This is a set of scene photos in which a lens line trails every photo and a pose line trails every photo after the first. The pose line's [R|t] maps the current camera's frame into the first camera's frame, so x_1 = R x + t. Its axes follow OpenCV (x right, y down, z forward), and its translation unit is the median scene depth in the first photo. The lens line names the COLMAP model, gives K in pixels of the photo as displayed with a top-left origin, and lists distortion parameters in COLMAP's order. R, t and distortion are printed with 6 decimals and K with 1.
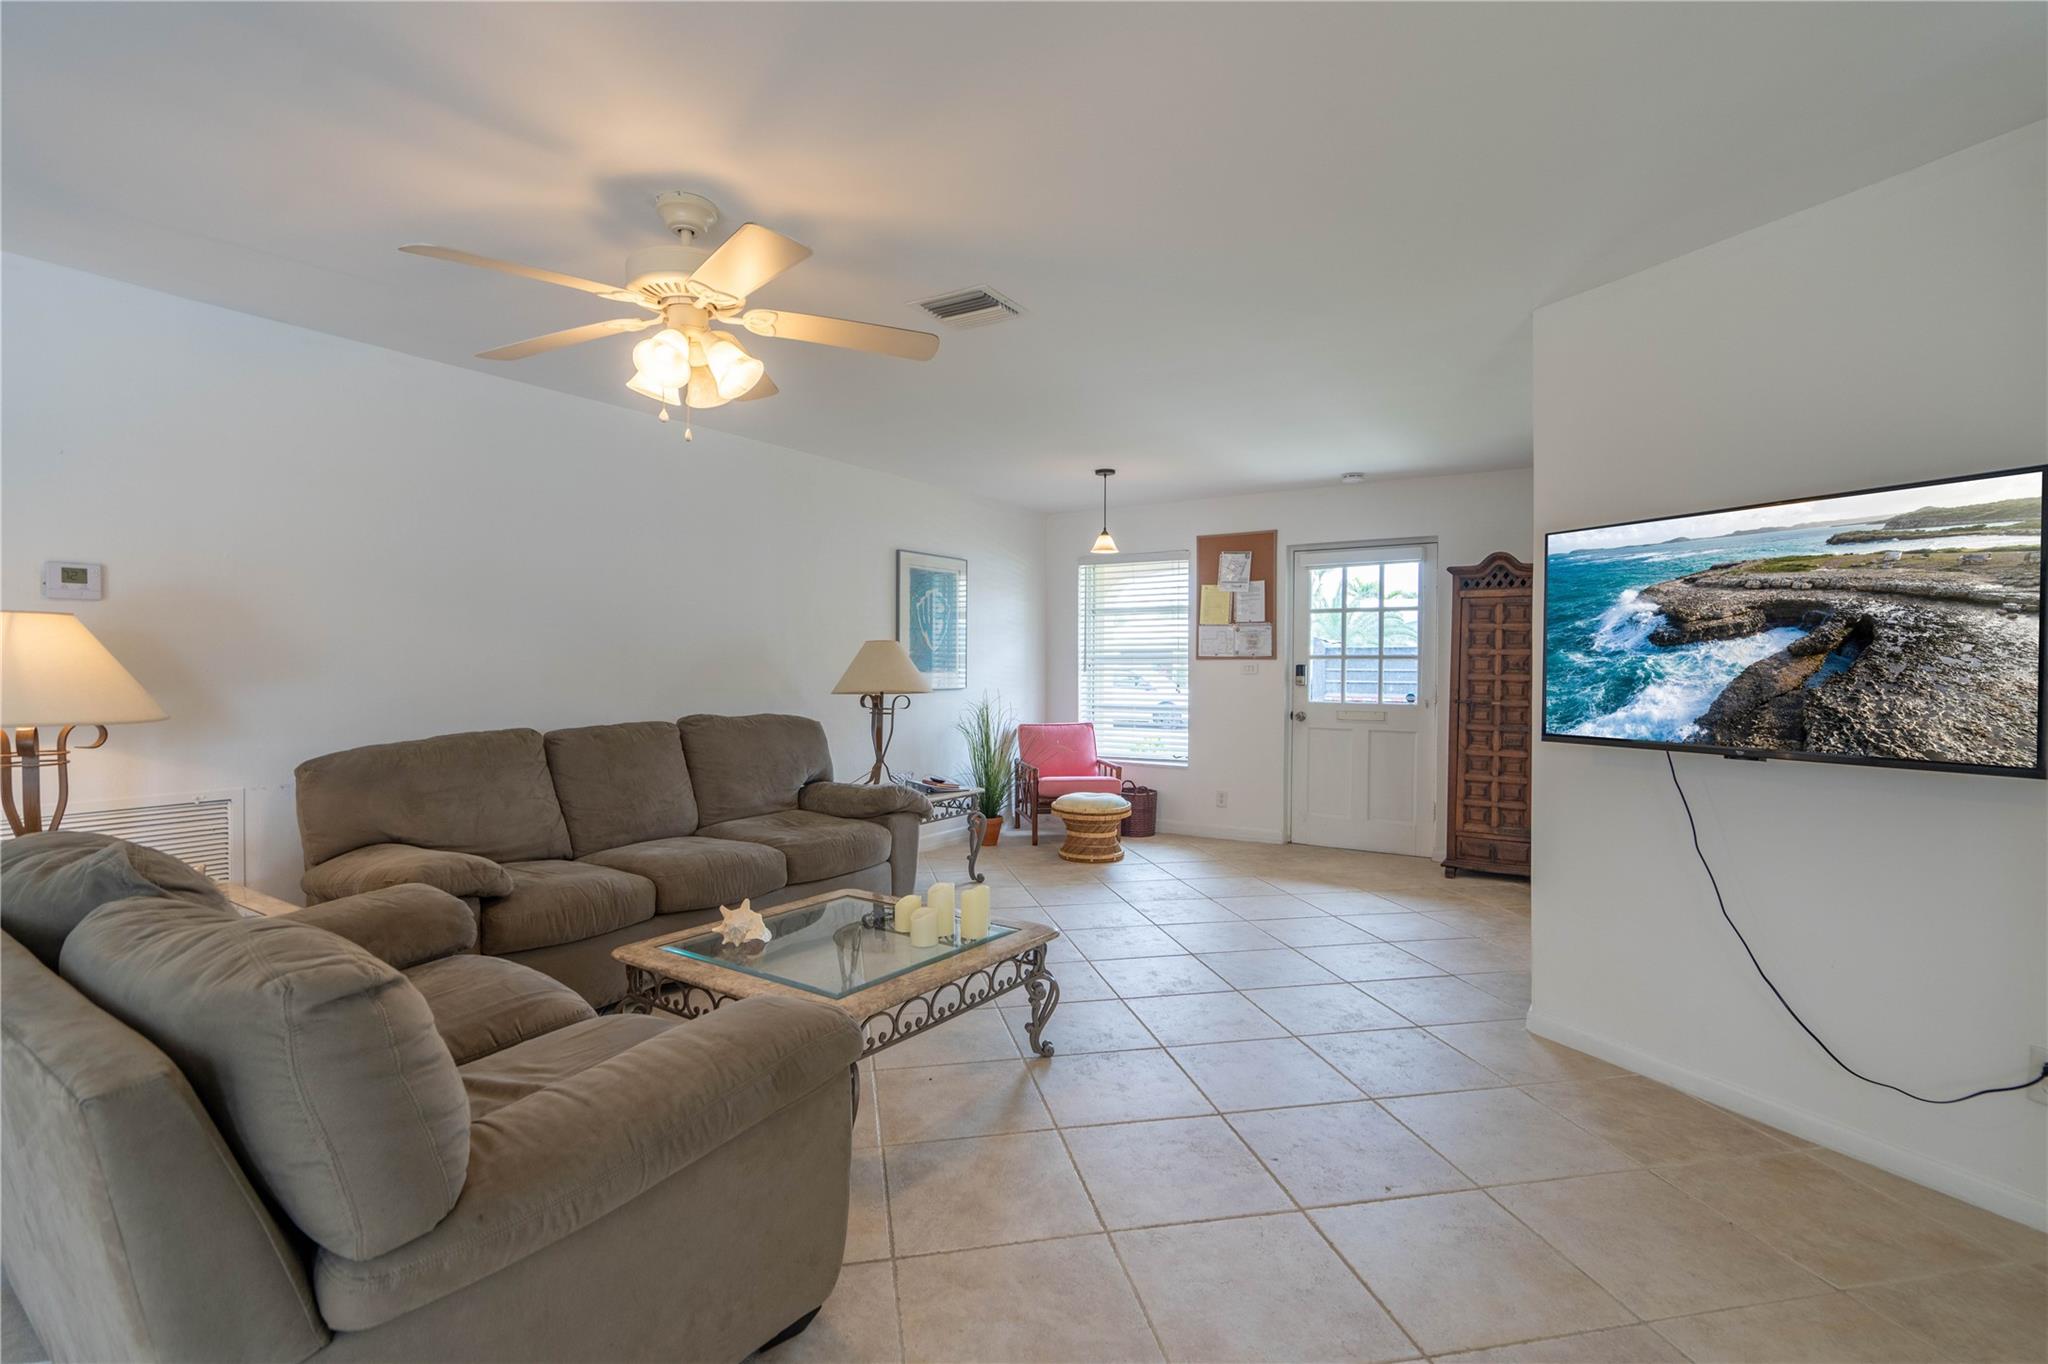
lens RADIAL K [[940.9, 0, 1019.2], [0, 940.9, 699.3], [0, 0, 1]] dist [-0.001701, -0.000263]
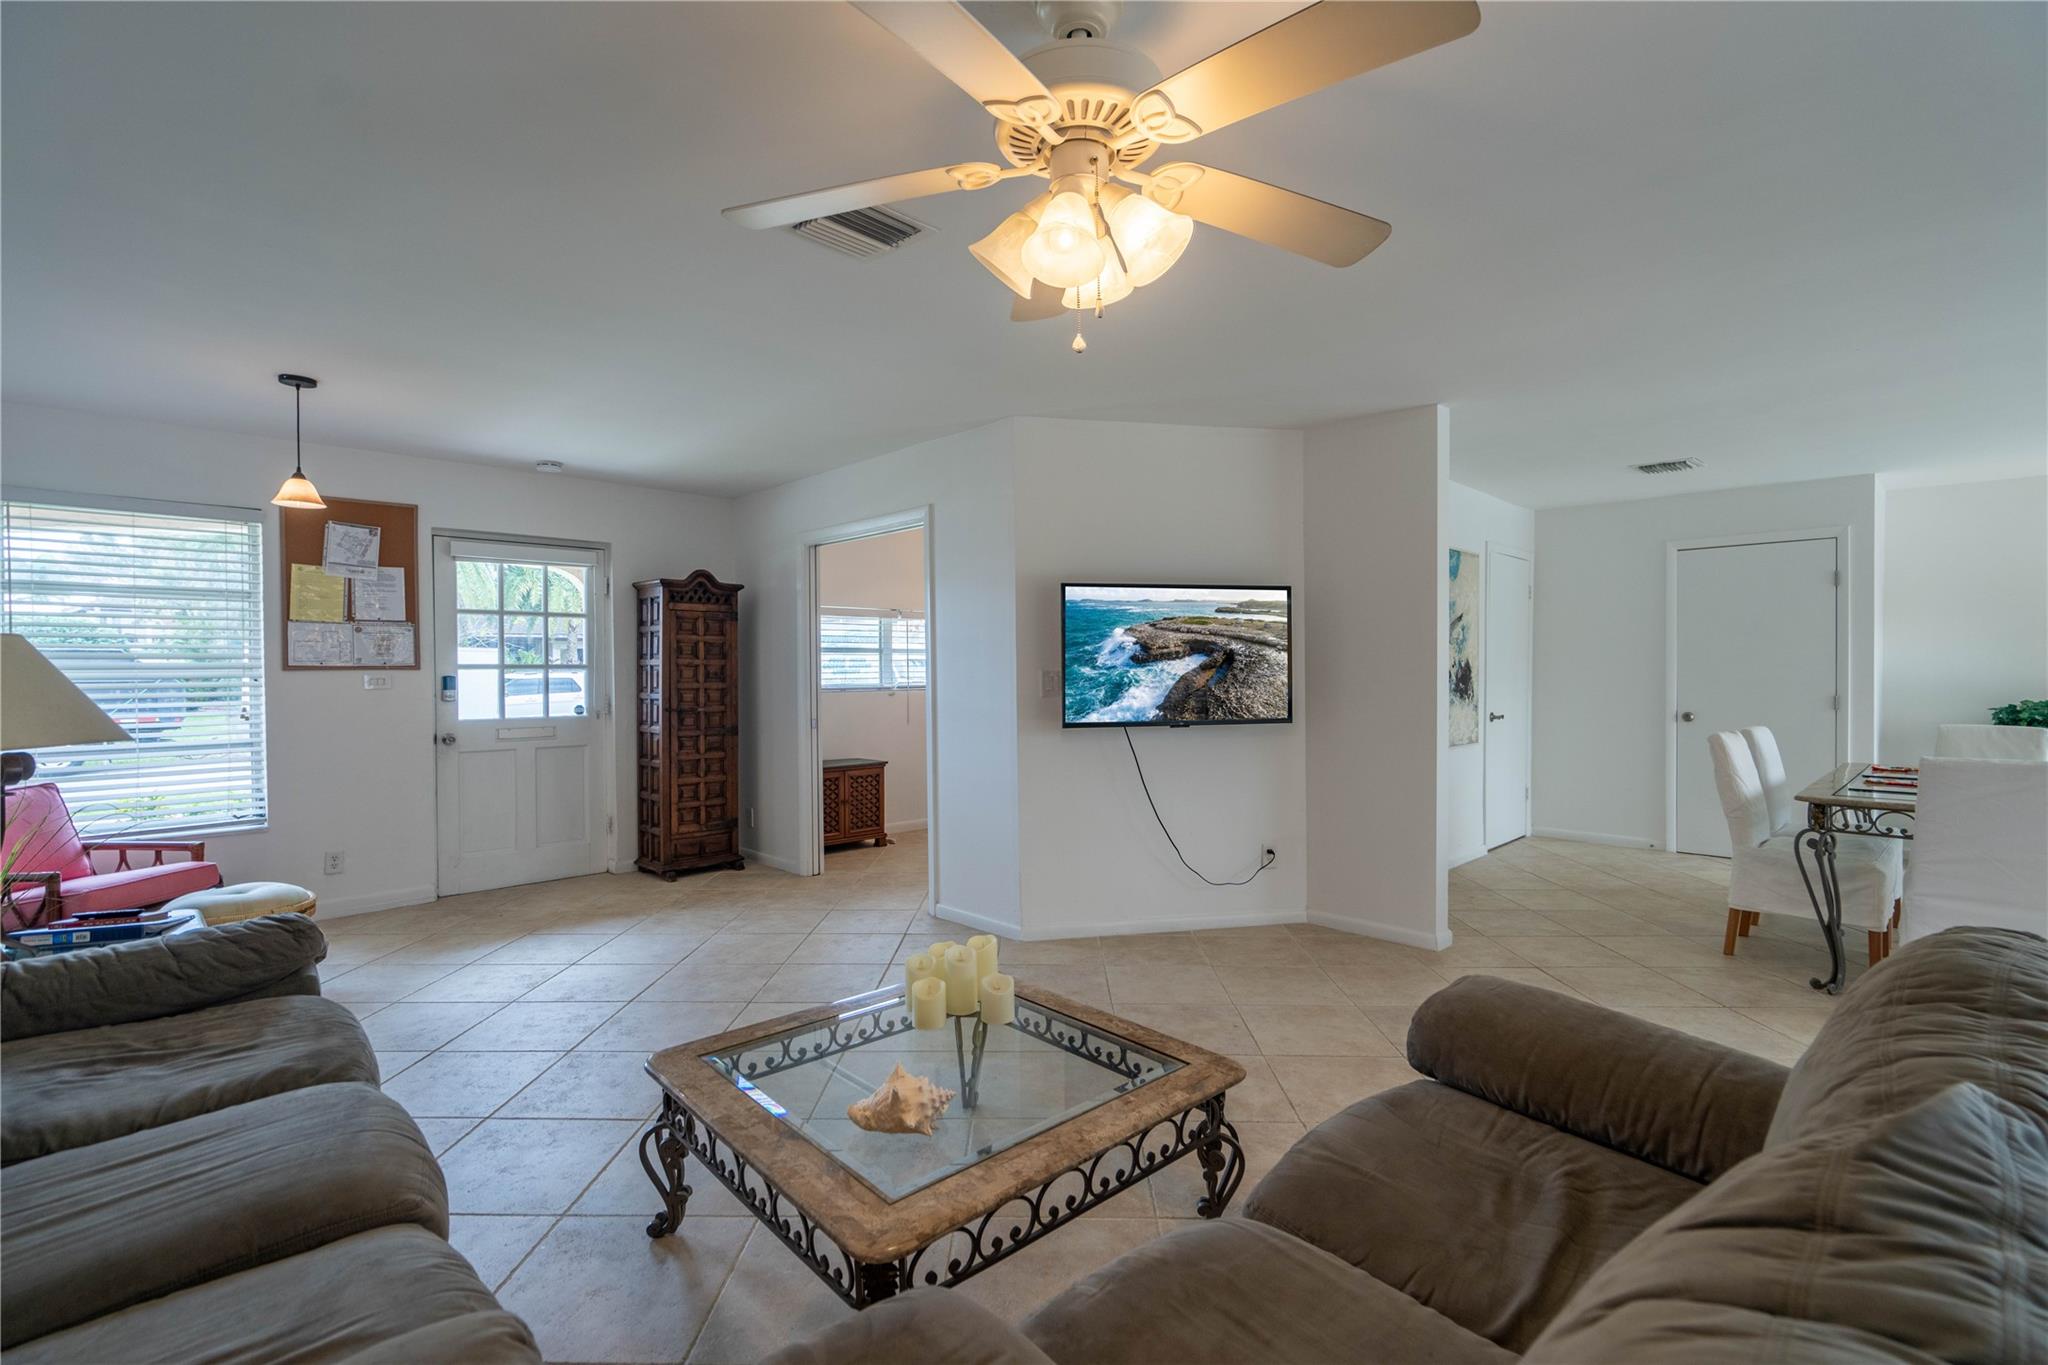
lens RADIAL K [[940.9, 0, 1007.3], [0, 940.9, 682.9], [0, 0, 1]] dist [-0.001701, -0.000263]
pose [[0.204714, -0.020982, 0.978597, -0.948476], [0.040946, 0.999079, 0.012855, -0.051420], [-0.977965, 0.037438, 0.205385, 0.860433]]
